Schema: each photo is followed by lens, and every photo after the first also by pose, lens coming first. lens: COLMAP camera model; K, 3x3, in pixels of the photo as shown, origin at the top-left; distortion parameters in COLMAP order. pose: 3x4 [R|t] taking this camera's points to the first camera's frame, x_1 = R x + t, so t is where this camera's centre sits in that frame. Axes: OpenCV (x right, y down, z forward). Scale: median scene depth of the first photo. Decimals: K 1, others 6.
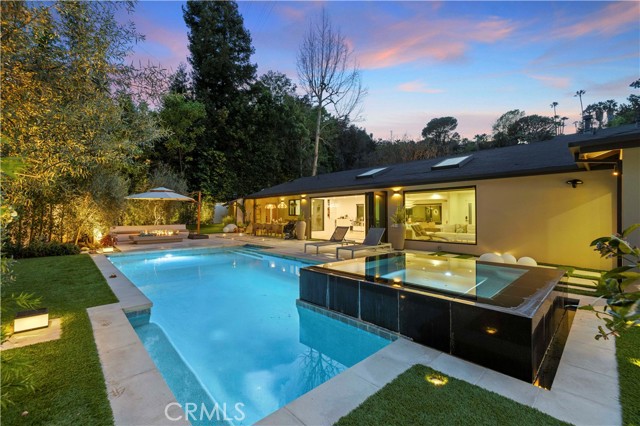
lens RADIAL K [[270.3, 0, 317.5], [0, 270.3, 212.8], [0, 0, 1]] dist [0.002436, 0.000455]
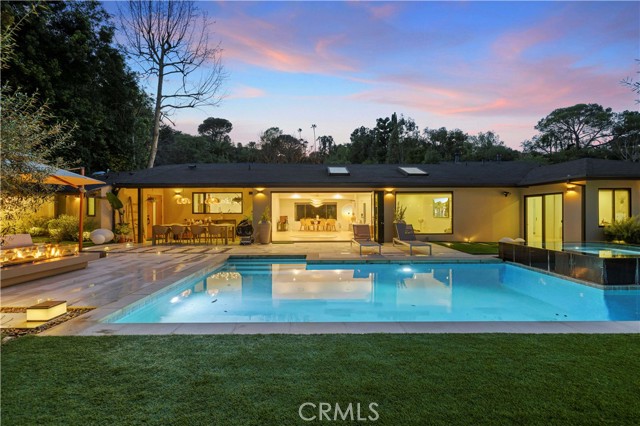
lens RADIAL K [[270.3, 0, 317.5], [0, 270.3, 212.8], [0, 0, 1]] dist [0.002436, 0.000455]
pose [[0.679591, -0.002095, 0.733588, -0.285794], [-0.002815, 0.999981, 0.005464, 0.001341], [-0.733586, -0.005779, 0.679572, 0.176469]]
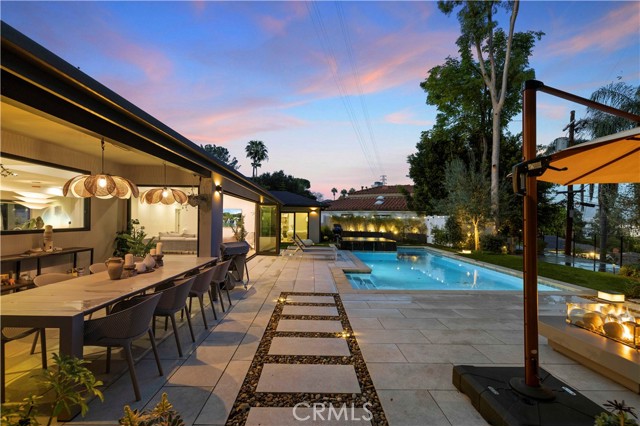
lens RADIAL K [[274.7, 0, 316.7], [0, 274.7, 222.2], [0, 0, 1]] dist [0.002098, 0.000355]
pose [[-0.745123, -0.015680, 0.666742, -0.254041], [-0.018436, 0.999826, 0.002911, -0.002715], [-0.666672, -0.010123, -0.745283, 0.662242]]
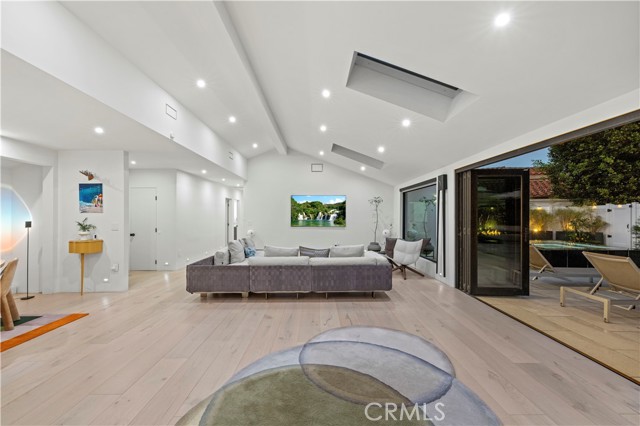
lens RADIAL K [[270.3, 0, 317.5], [0, 270.3, 212.8], [0, 0, 1]] dist [0.002436, 0.000455]
pose [[-0.733745, 0.005414, 0.679404, 0.046679], [-0.005124, 0.999896, -0.013502, 0.000360], [-0.679406, -0.013388, -0.733641, 0.602701]]
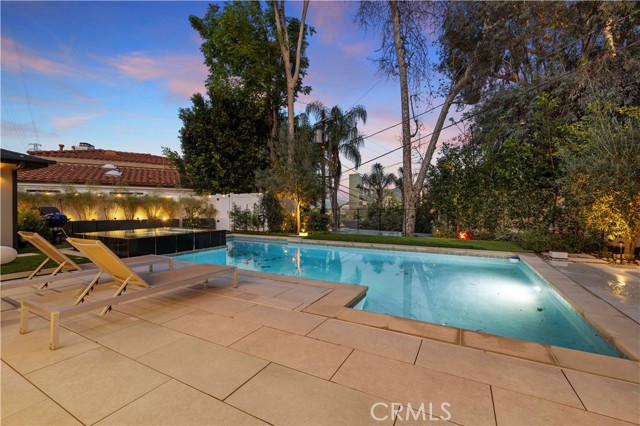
lens RADIAL K [[270.3, 0, 317.5], [0, 270.3, 212.8], [0, 0, 1]] dist [0.002436, 0.000455]
pose [[-0.945677, 0.009915, -0.324956, -0.013348], [0.007049, 0.999925, 0.009997, 0.010104], [0.325030, 0.007164, -0.945676, 0.513218]]
